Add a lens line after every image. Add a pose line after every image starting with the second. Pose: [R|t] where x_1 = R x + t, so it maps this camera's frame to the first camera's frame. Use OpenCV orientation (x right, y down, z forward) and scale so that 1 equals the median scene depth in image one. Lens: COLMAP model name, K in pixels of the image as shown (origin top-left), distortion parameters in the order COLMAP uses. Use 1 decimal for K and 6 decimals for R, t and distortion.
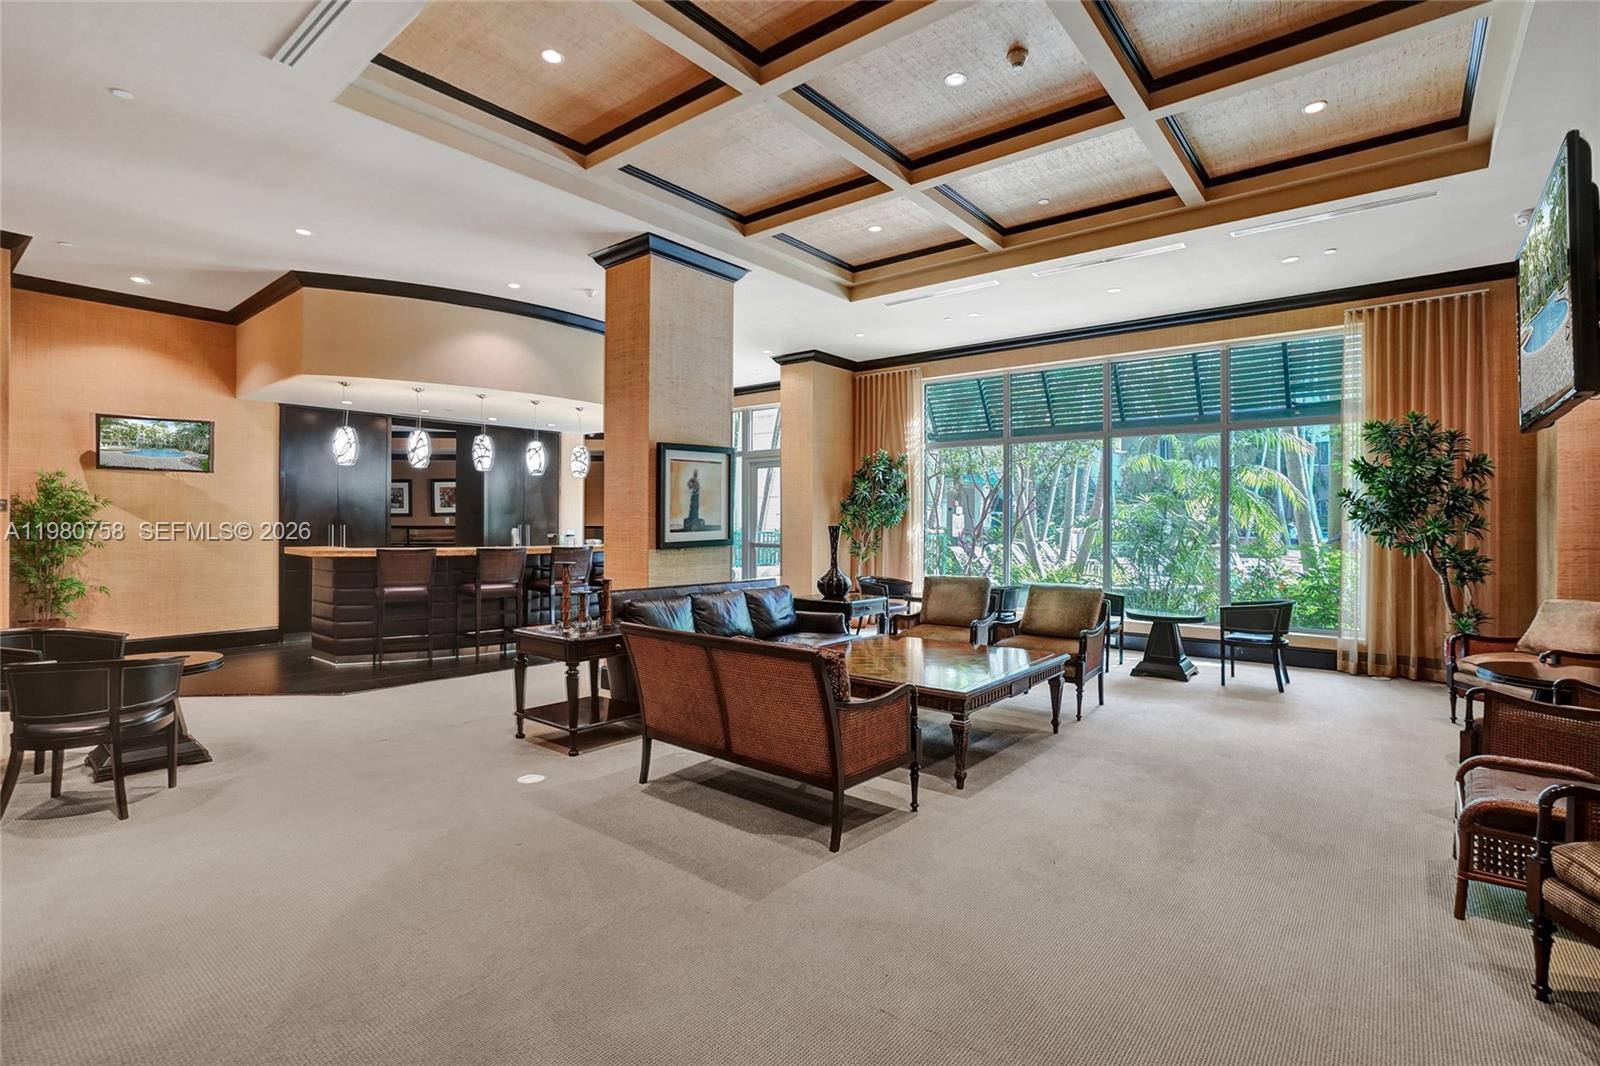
lens RADIAL K [[764.1, 0, 803.5], [0, 764.1, 519.4], [0, 0, 1]] dist [0.000169, -0.000207]
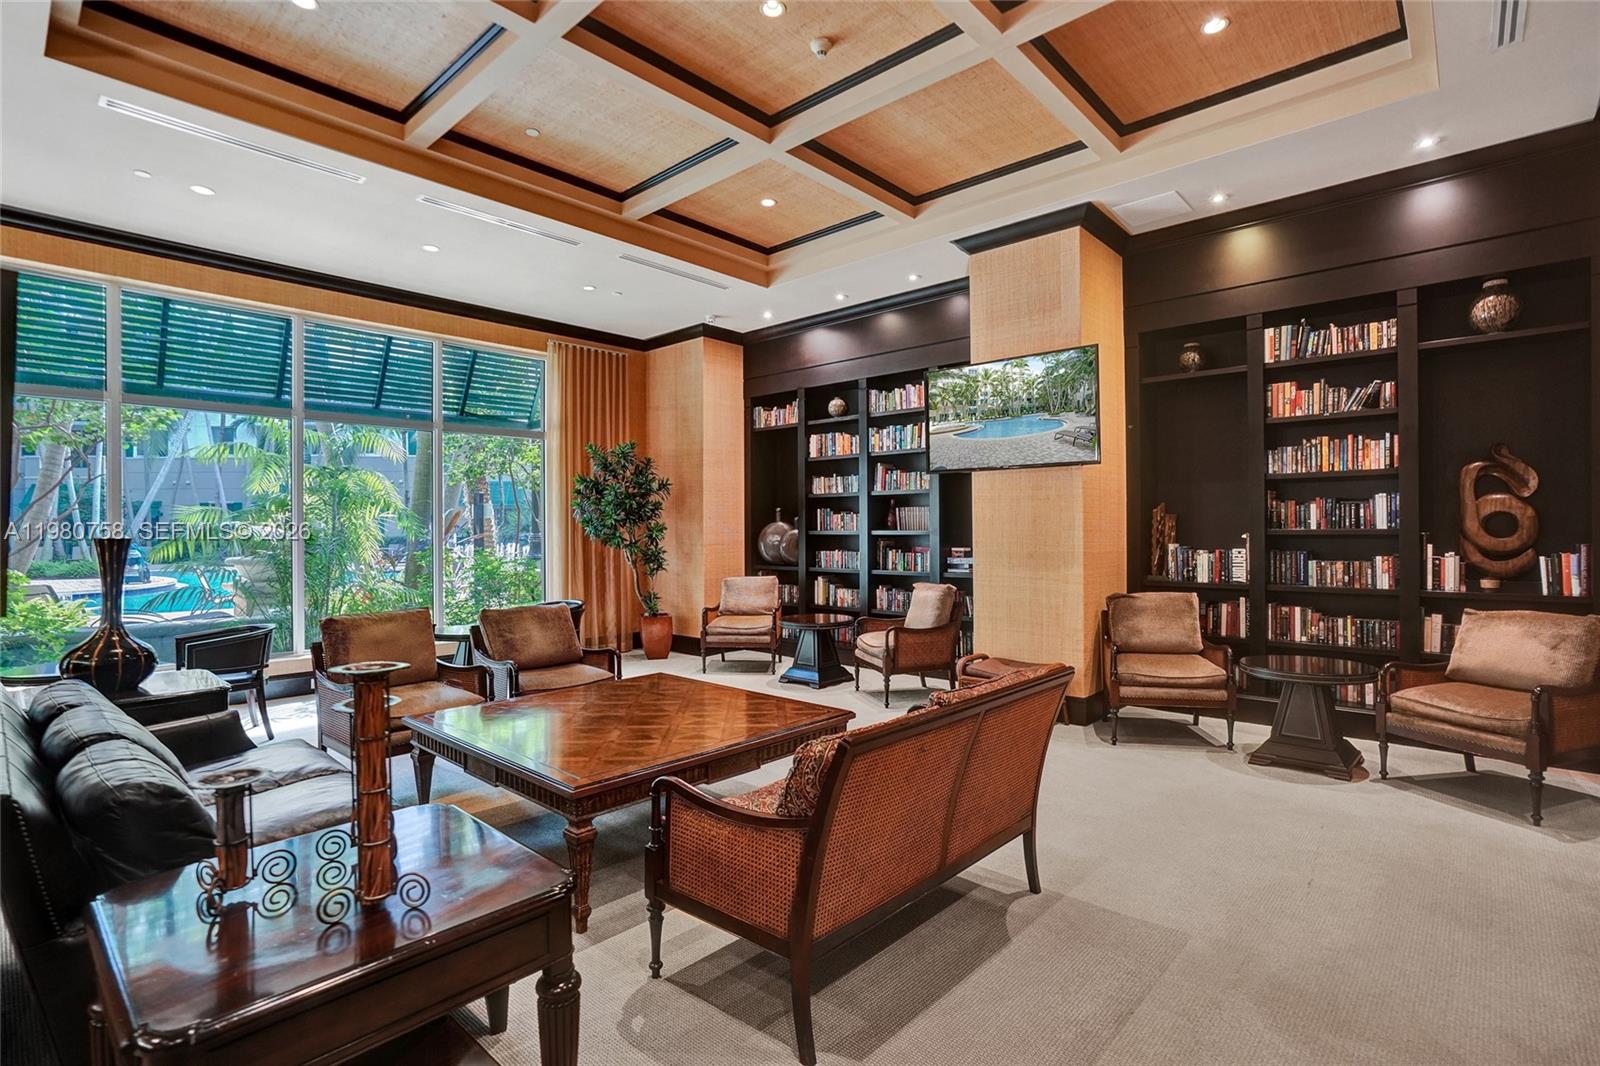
lens RADIAL K [[764.1, 0, 804.6], [0, 764.1, 532.7], [0, 0, 1]] dist [0.000169, -0.000207]
pose [[0.066455, -0.012958, 0.997705, -0.398138], [0.004389, 0.999910, 0.012694, -0.002014], [-0.997780, 0.003536, 0.066505, 0.551149]]
